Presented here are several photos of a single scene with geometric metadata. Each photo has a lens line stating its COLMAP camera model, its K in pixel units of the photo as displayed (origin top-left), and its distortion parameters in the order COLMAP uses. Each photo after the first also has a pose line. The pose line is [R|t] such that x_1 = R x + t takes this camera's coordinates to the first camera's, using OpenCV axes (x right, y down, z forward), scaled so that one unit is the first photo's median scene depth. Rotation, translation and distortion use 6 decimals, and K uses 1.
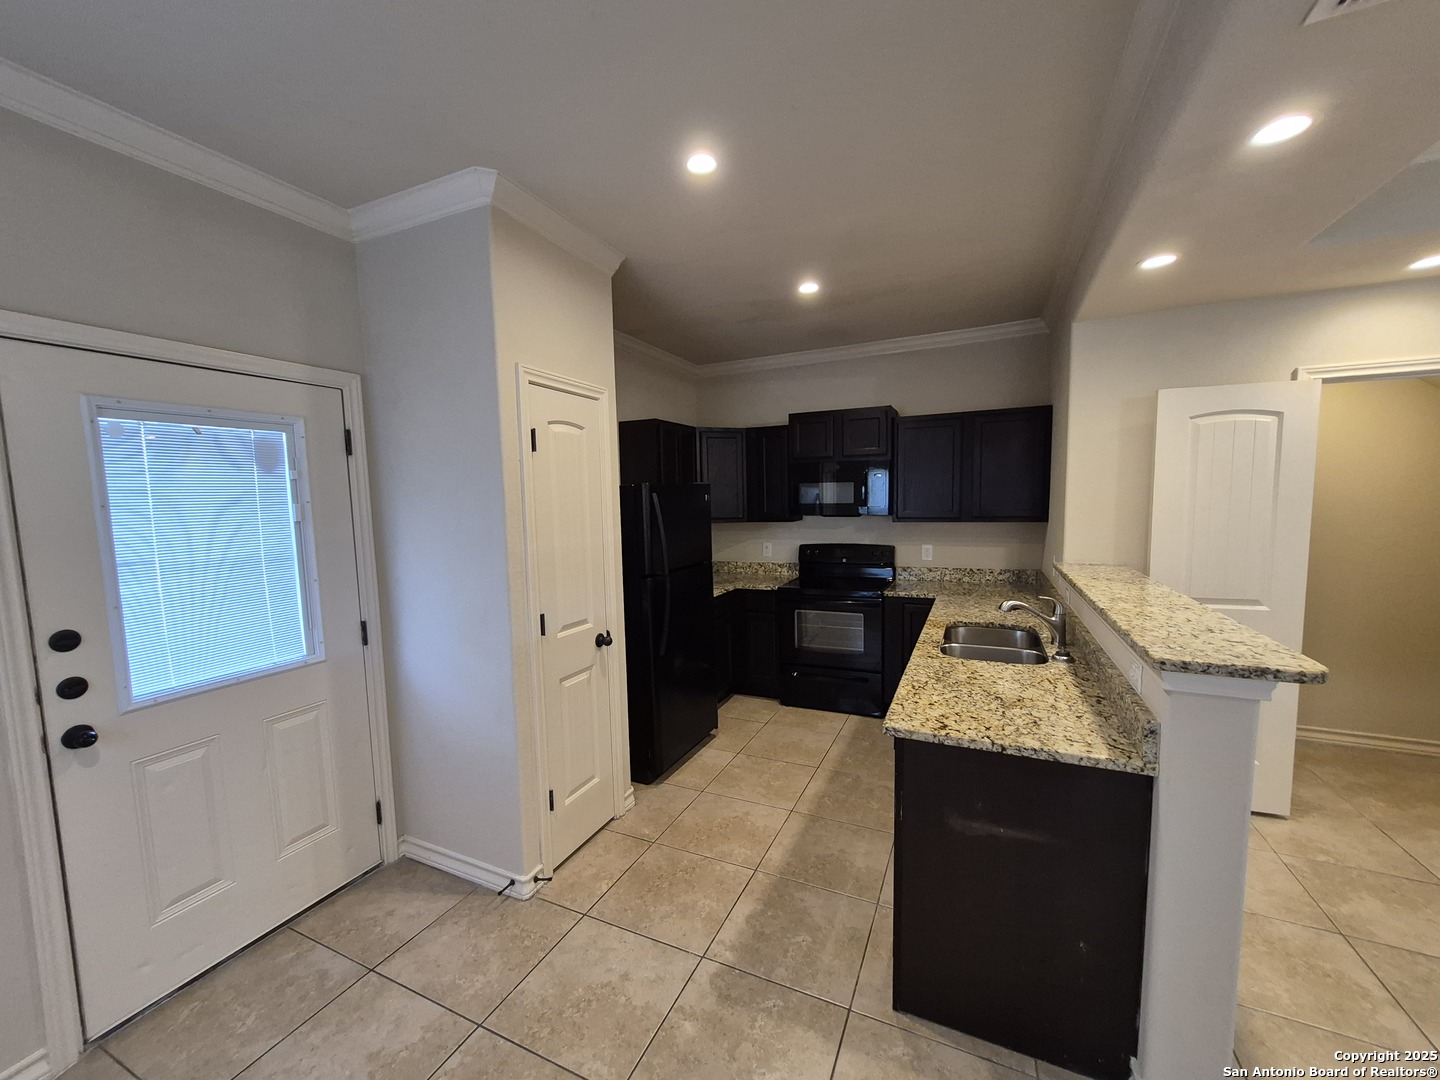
lens RADIAL K [[570.1, 0, 713.5], [0, 570.1, 549.0], [0, 0, 1]] dist [0.001127, 0.000112]
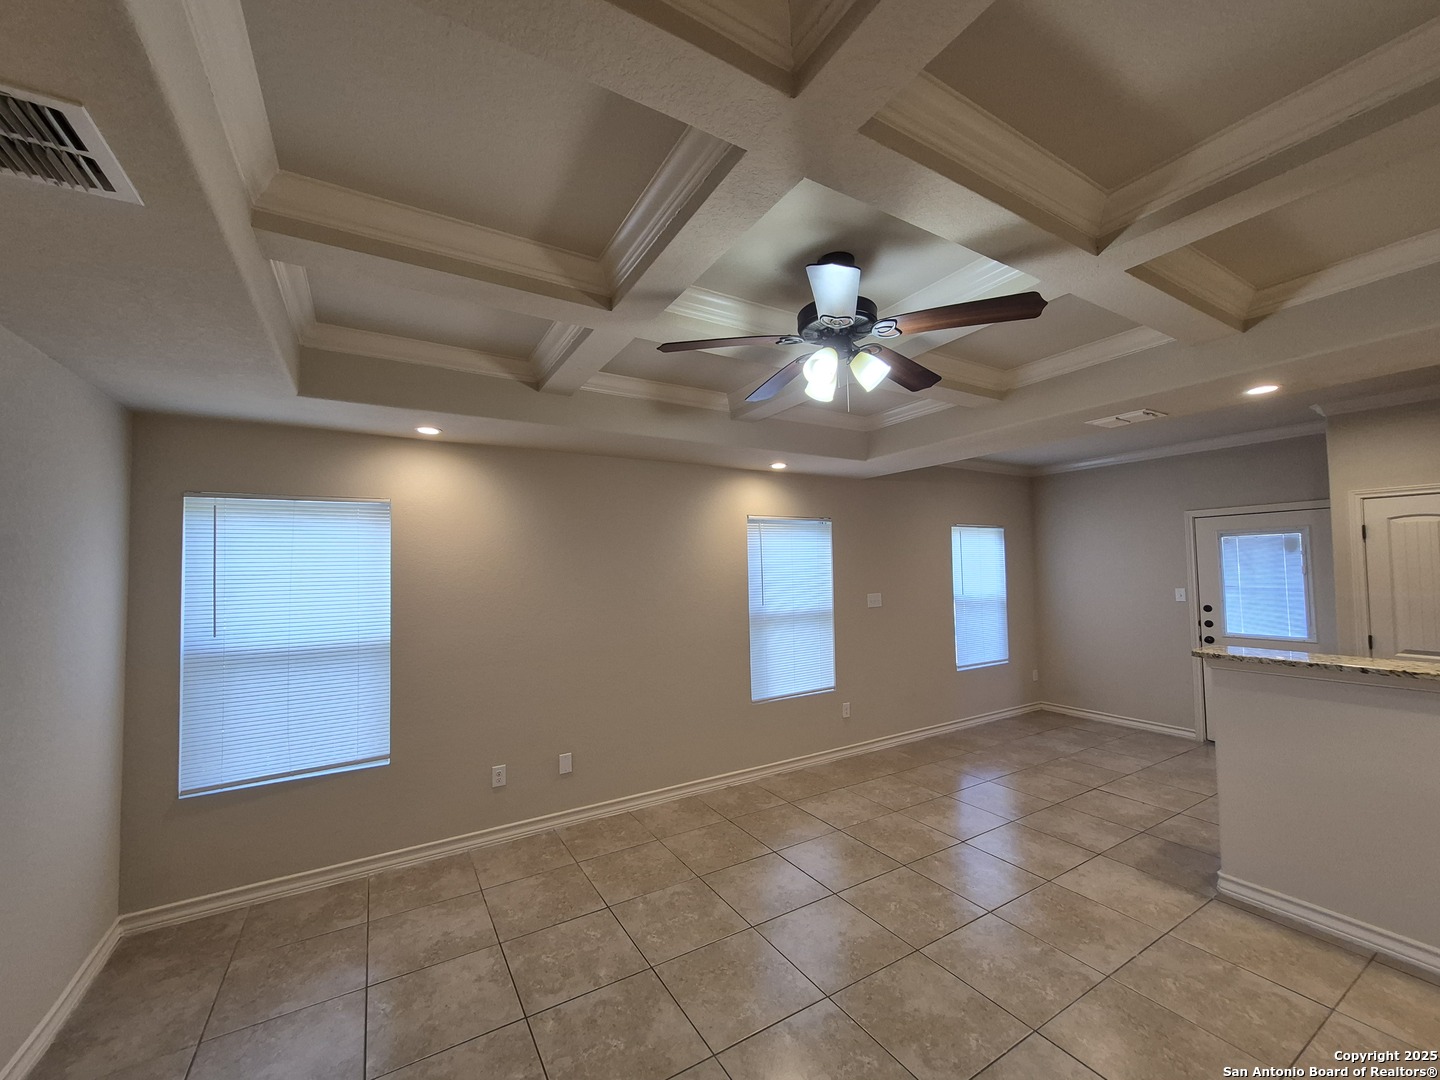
lens RADIAL K [[570.1, 0, 709.2], [0, 570.1, 546.7], [0, 0, 1]] dist [0.001127, 0.000112]
pose [[-0.561167, -0.004836, -0.827688, 2.104144], [-0.047860, 0.998499, 0.026615, -0.092603], [0.826317, 0.054549, -0.560557, 0.319343]]
